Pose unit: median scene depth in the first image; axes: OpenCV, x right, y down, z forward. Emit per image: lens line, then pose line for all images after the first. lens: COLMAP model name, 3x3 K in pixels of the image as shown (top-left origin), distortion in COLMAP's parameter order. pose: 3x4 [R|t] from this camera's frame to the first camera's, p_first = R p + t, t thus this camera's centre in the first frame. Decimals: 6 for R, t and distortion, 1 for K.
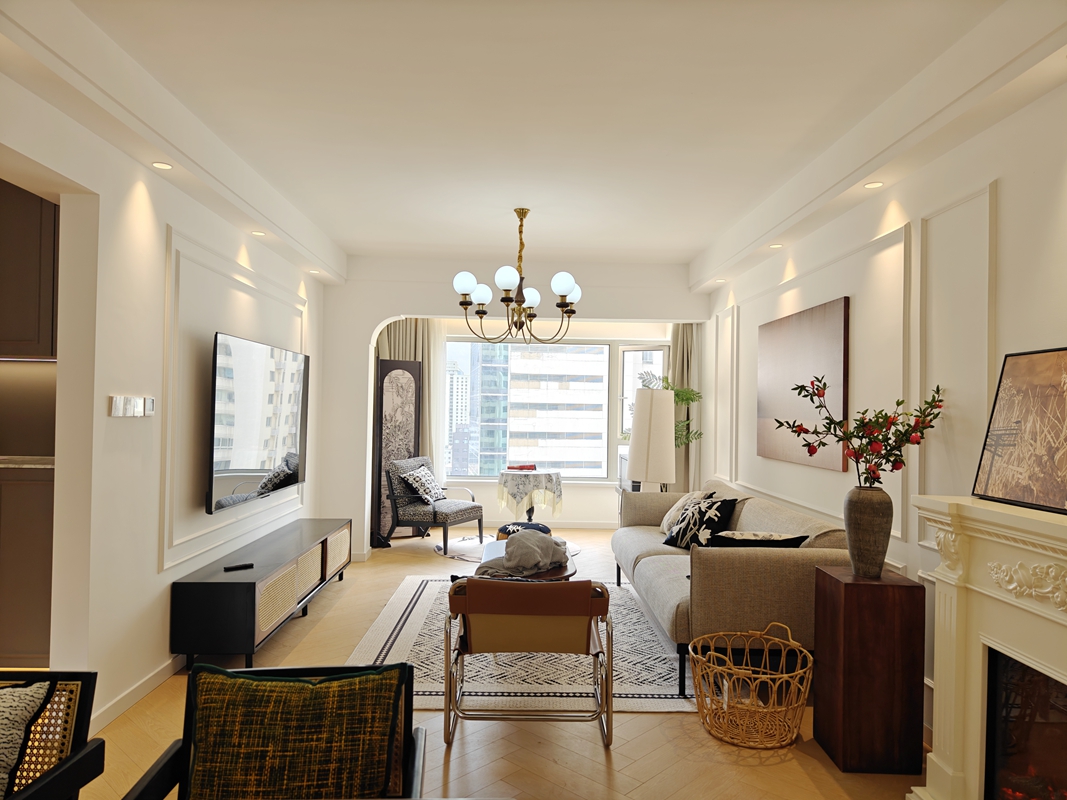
lens RADIAL K [[720.9, 0, 533.5], [0, 720.9, 400.0], [0, 0, 1]] dist [0.002959, 0.000588]
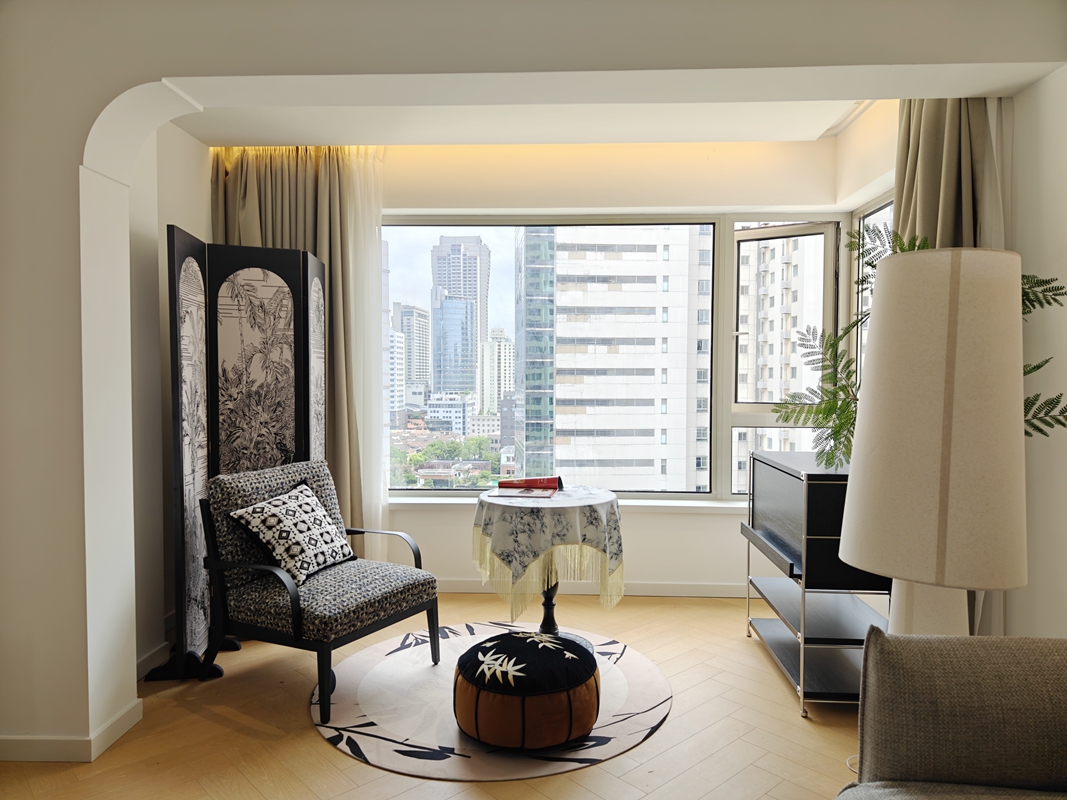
lens RADIAL K [[720.9, 0, 533.5], [0, 720.9, 400.0], [0, 0, 1]] dist [0.002959, 0.000588]
pose [[0.997681, -0.011429, -0.067095, 0.028232], [0.014501, 0.998860, 0.045483, 0.038157], [0.066499, -0.046351, 0.996709, 0.975646]]
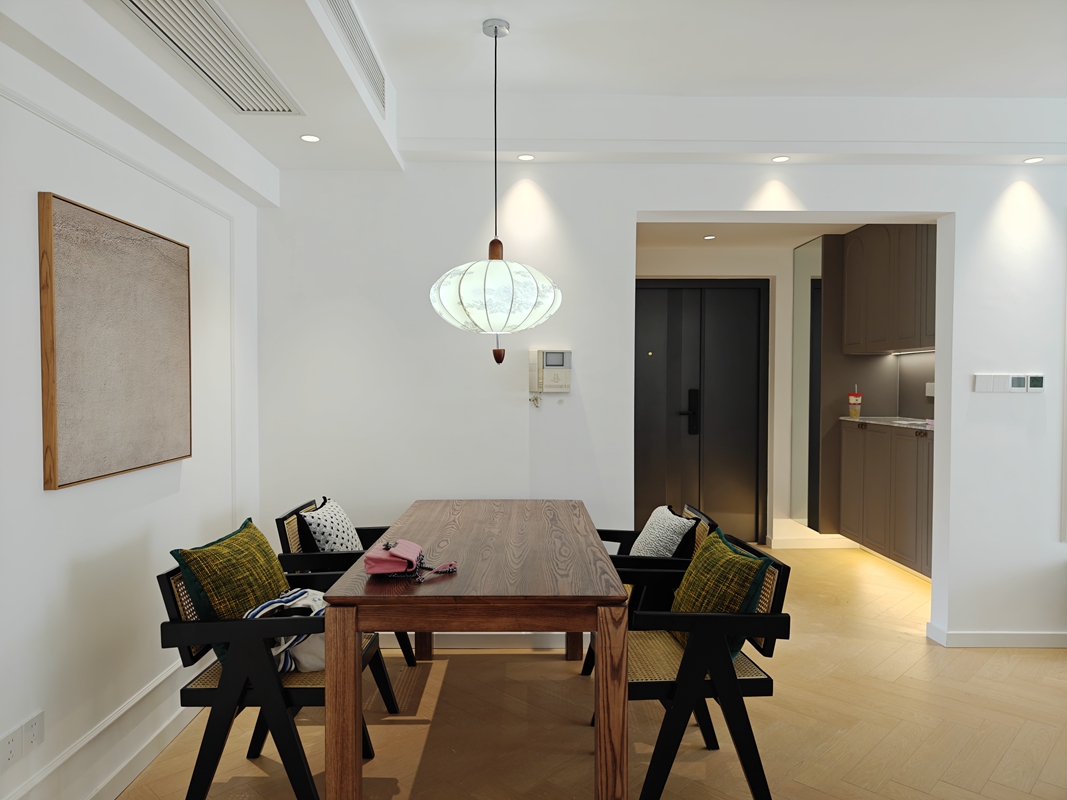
lens RADIAL K [[725.6, 0, 531.3], [0, 725.6, 400.0], [0, 0, 1]] dist [-0.006739, 0.006047]
pose [[-0.012829, 0.006742, -0.999895, 0.447069], [0.011047, 0.999917, 0.006601, 0.014451], [0.999857, -0.010961, -0.012902, 0.199135]]
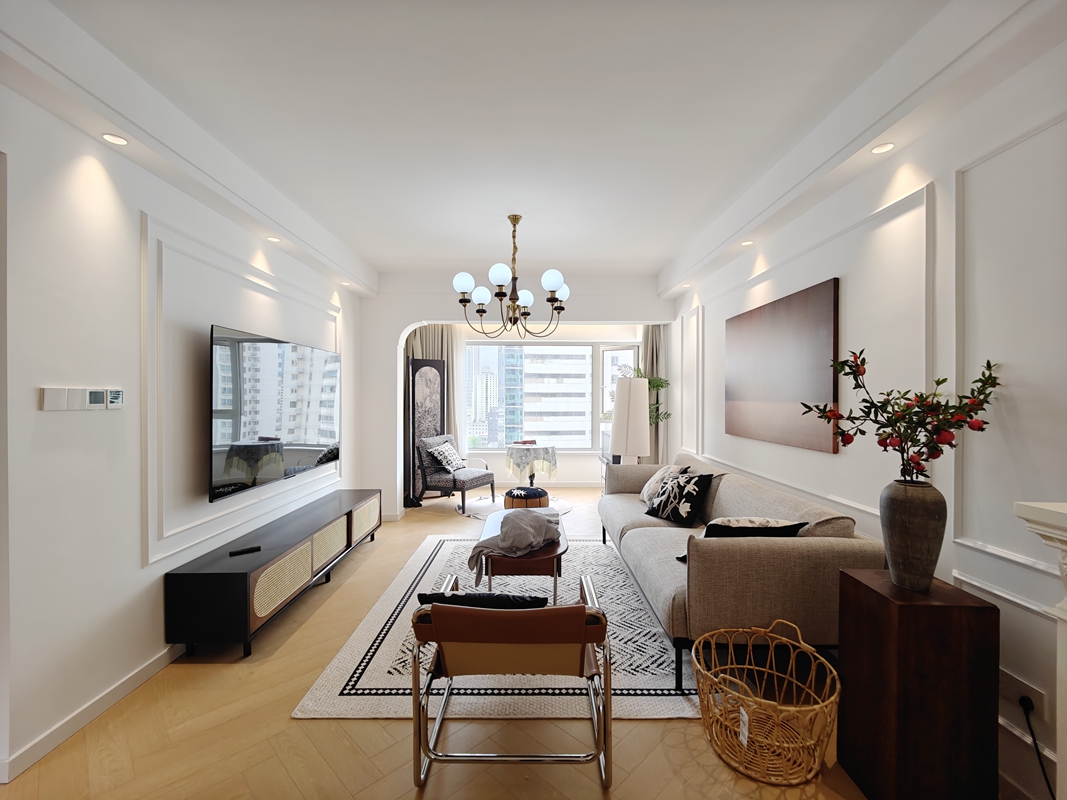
lens RADIAL K [[466.1, 0, 533.5], [0, 466.1, 400.0], [0, 0, 1]] dist [-0.000586, -0.000286]
pose [[0.999785, -0.014843, -0.014503, 0.021175], [0.015133, 0.999683, 0.020102, 0.005202], [0.014200, -0.020317, 0.999693, 0.309146]]
